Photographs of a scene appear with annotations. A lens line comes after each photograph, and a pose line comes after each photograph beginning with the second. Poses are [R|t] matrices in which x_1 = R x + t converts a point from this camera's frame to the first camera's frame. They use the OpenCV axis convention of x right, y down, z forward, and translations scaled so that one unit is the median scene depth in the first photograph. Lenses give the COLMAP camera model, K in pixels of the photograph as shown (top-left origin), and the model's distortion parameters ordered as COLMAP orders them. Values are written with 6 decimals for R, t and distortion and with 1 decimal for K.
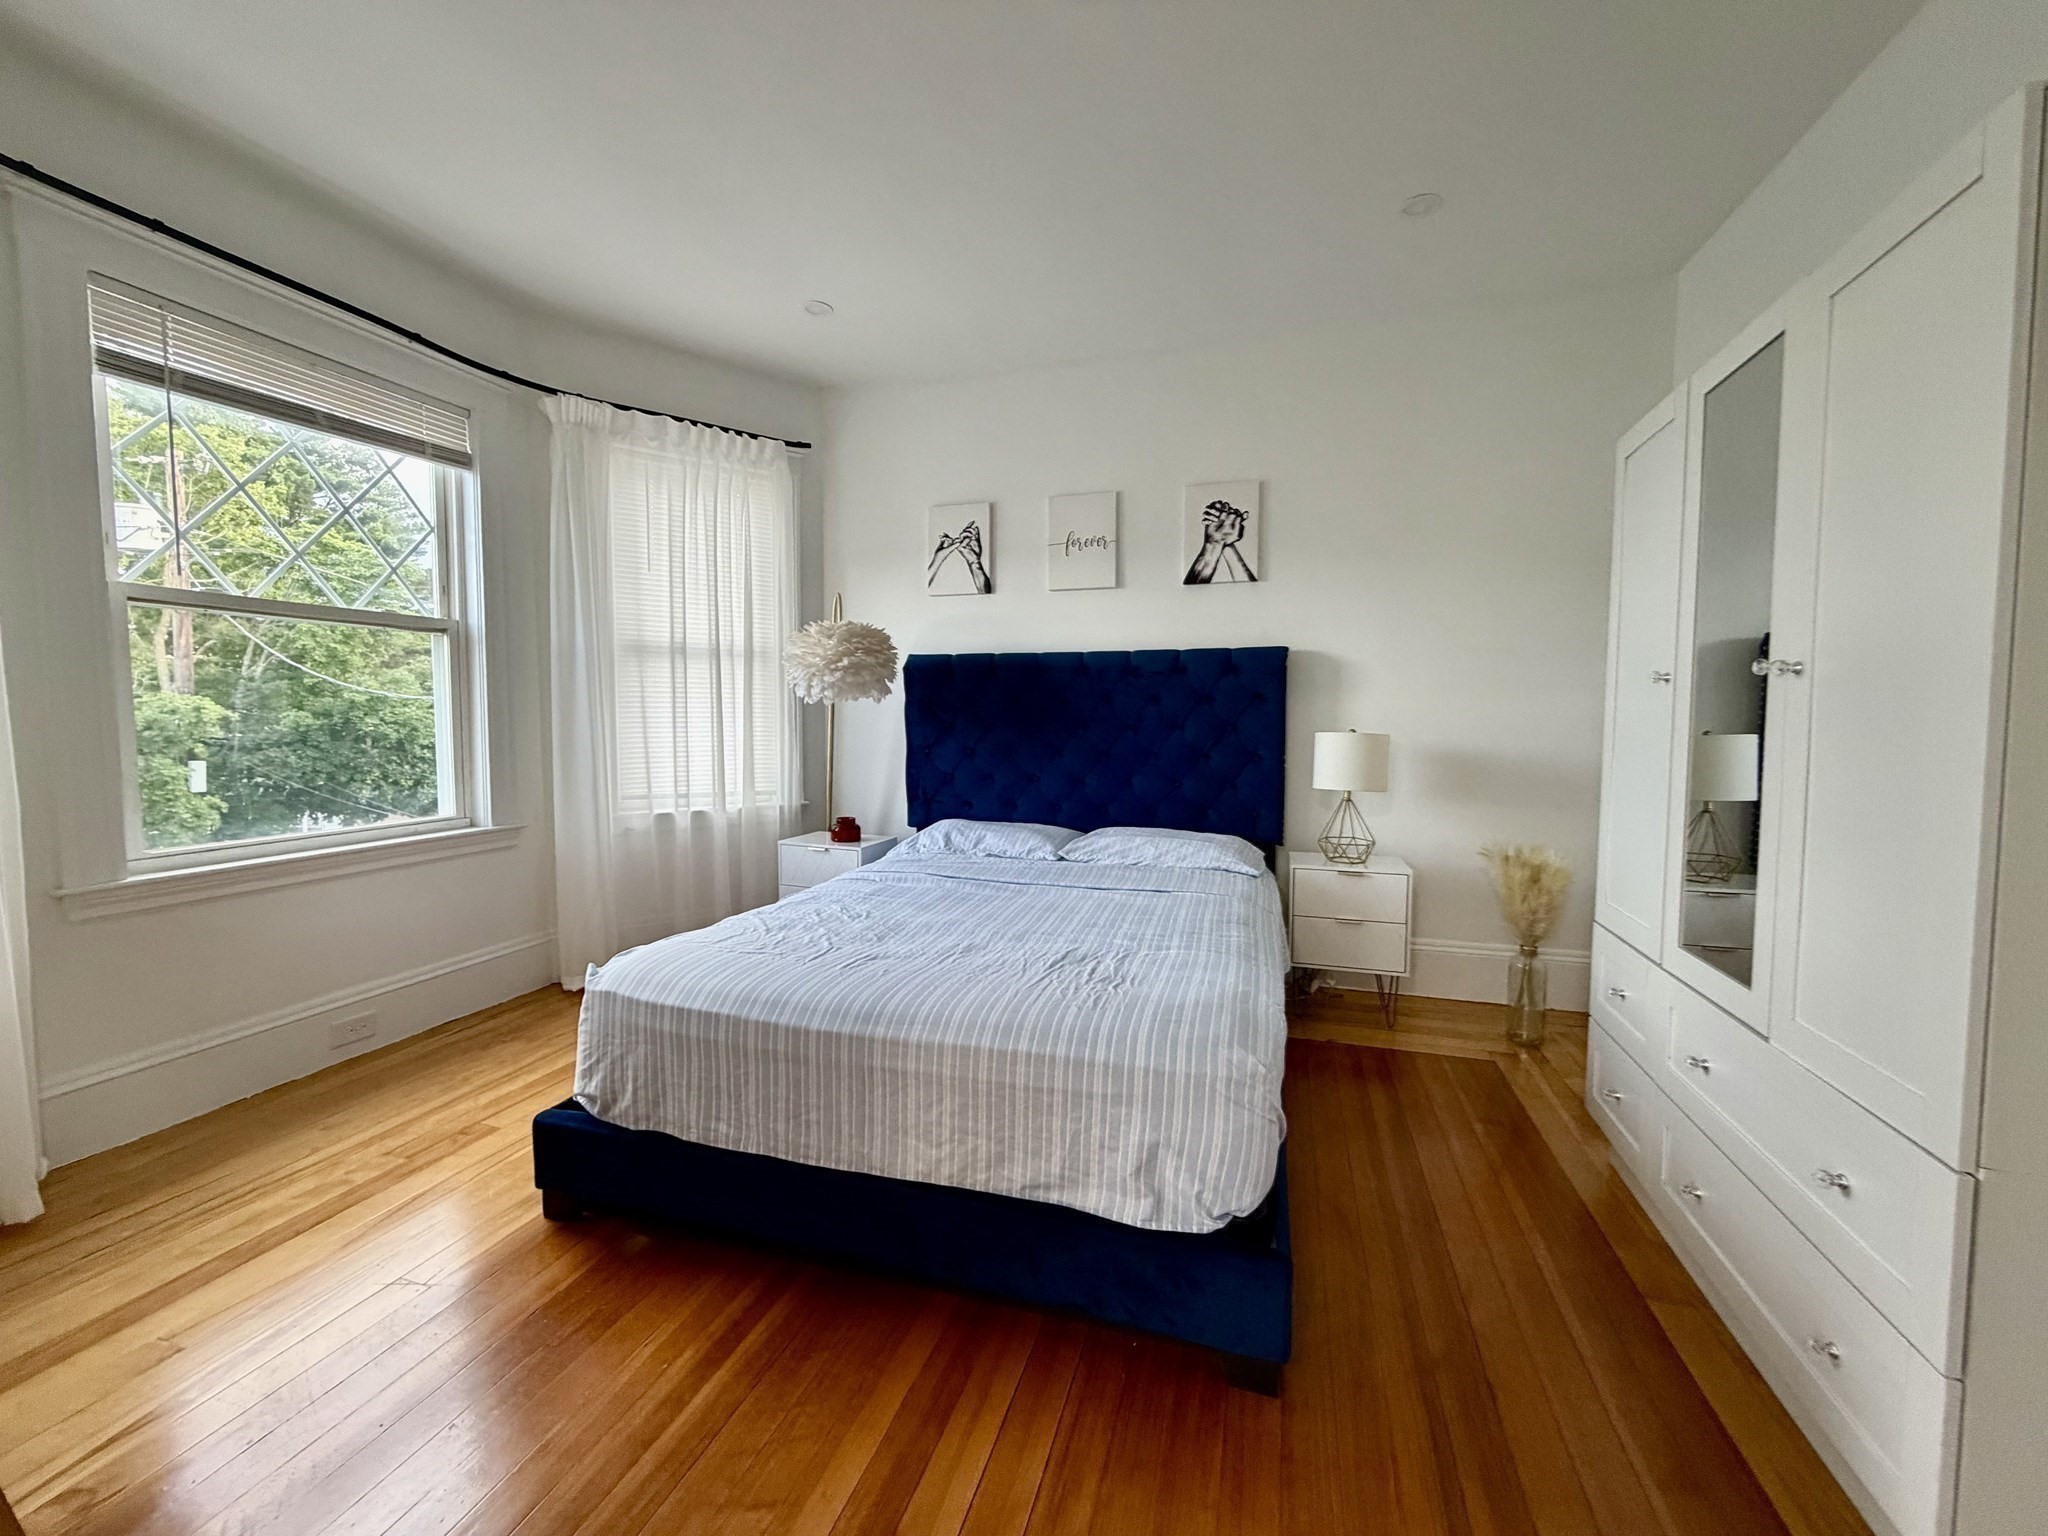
lens RADIAL K [[819.1, 0, 1017.6], [0, 819.1, 771.1], [0, 0, 1]] dist [-0.001415, 0.000249]
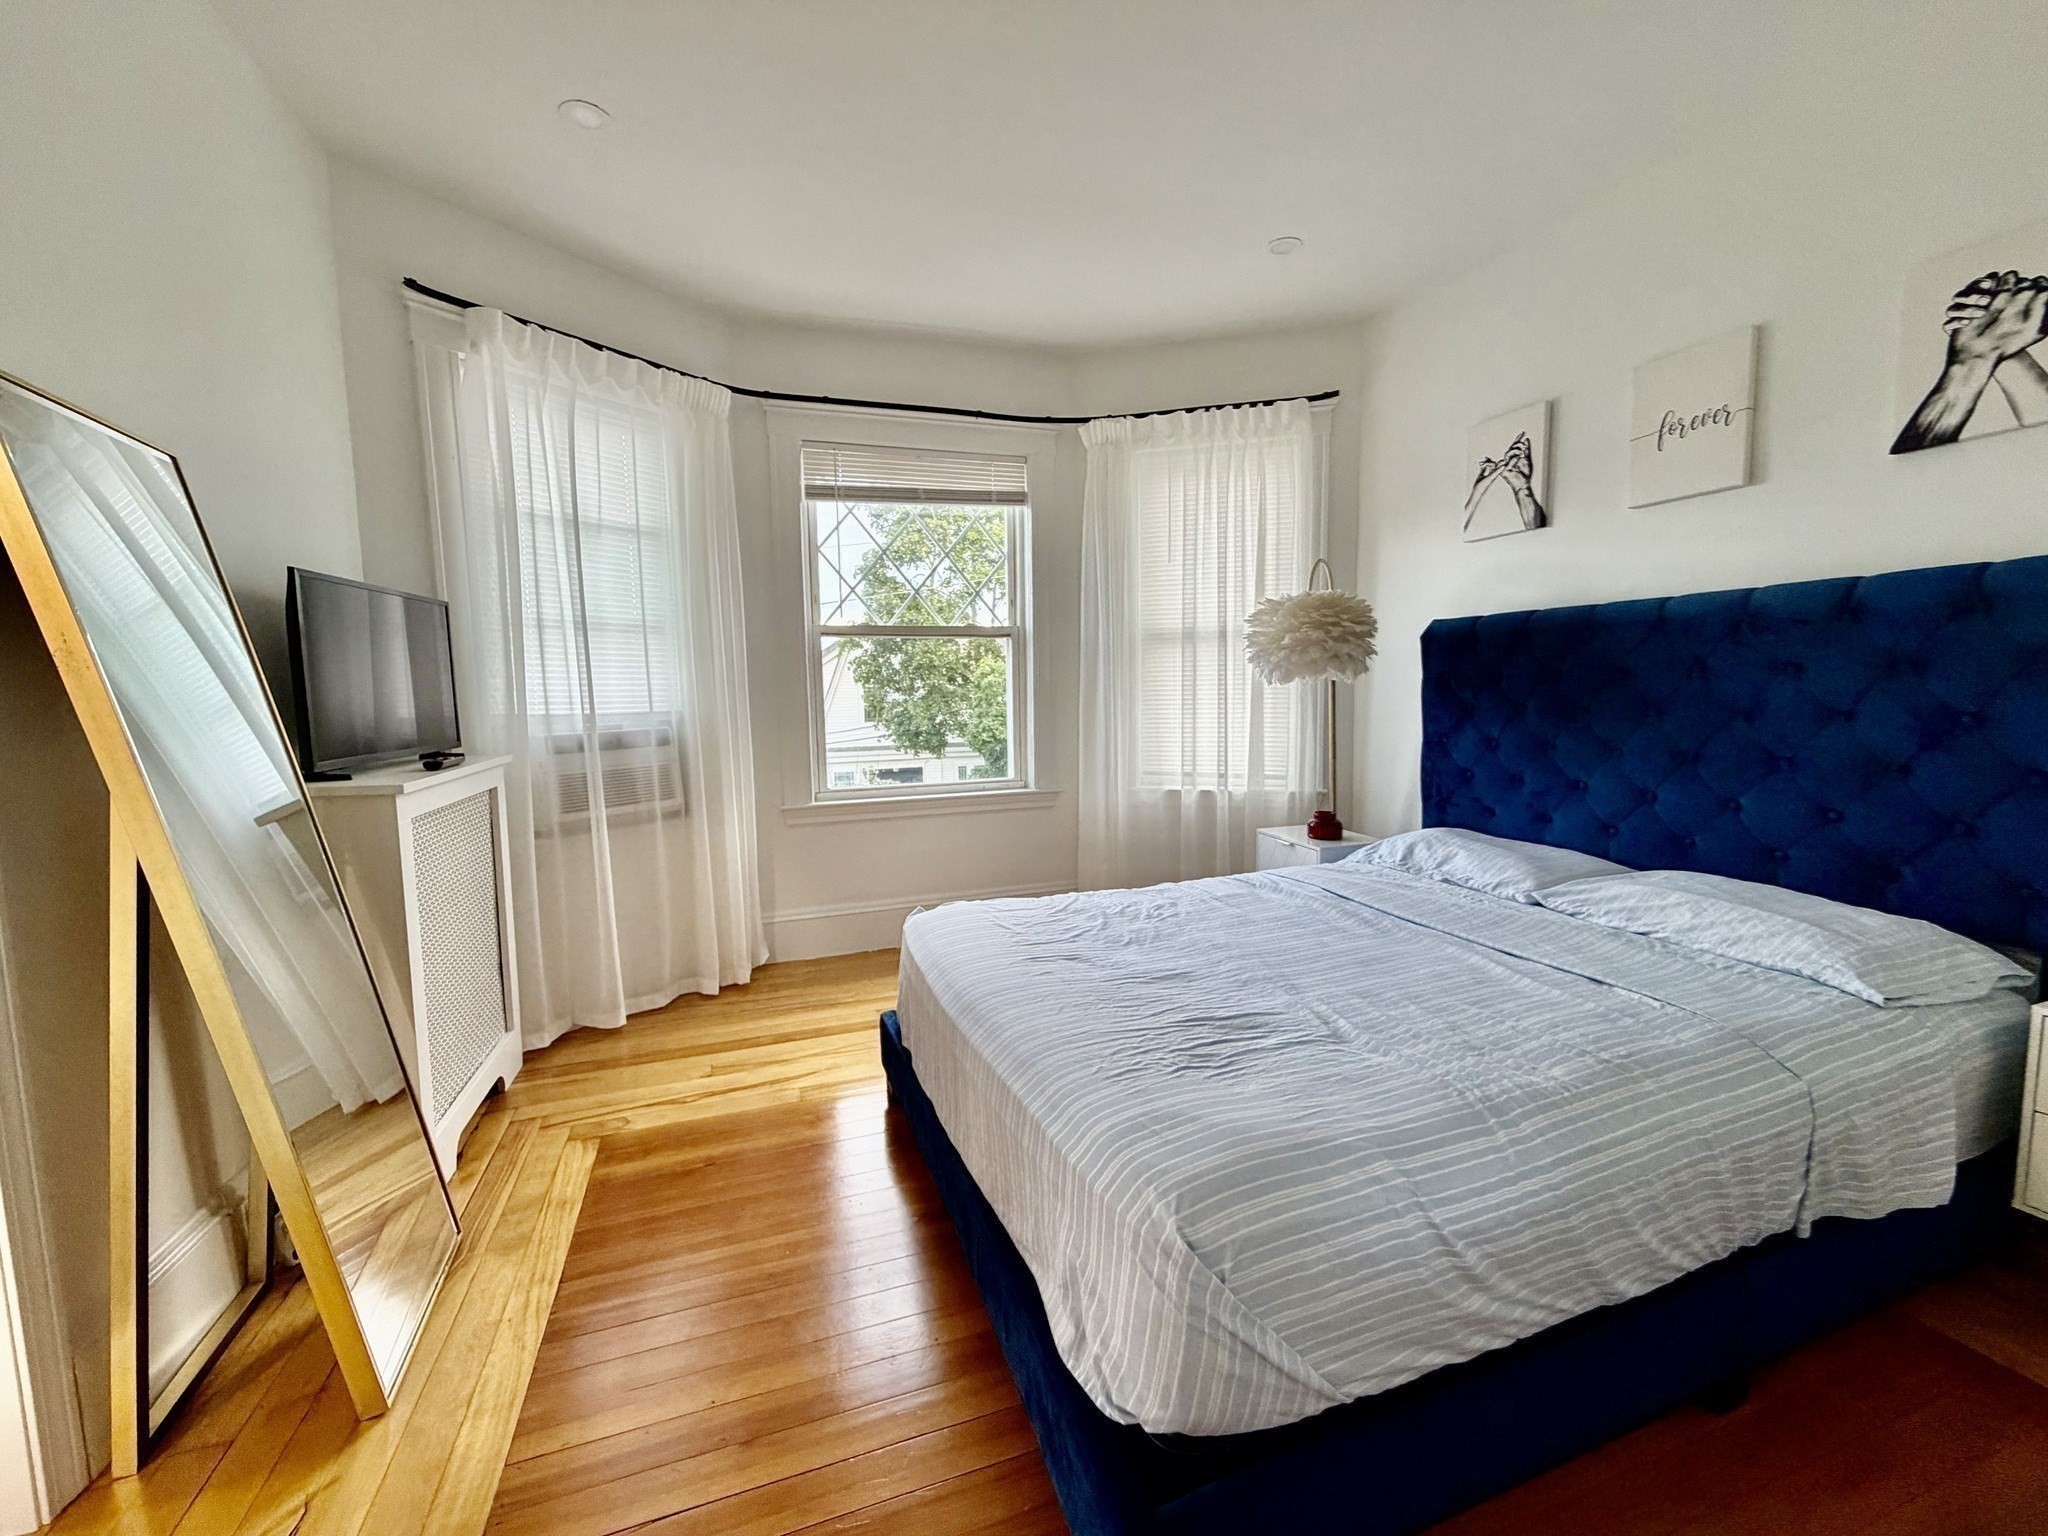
lens RADIAL K [[819.1, 0, 1017.6], [0, 819.1, 771.1], [0, 0, 1]] dist [-0.001415, 0.000249]
pose [[0.599547, 0.066537, -0.797569, 0.307360], [-0.036227, 0.997773, 0.056006, -0.026254], [0.799519, -0.004685, 0.600622, 0.203545]]
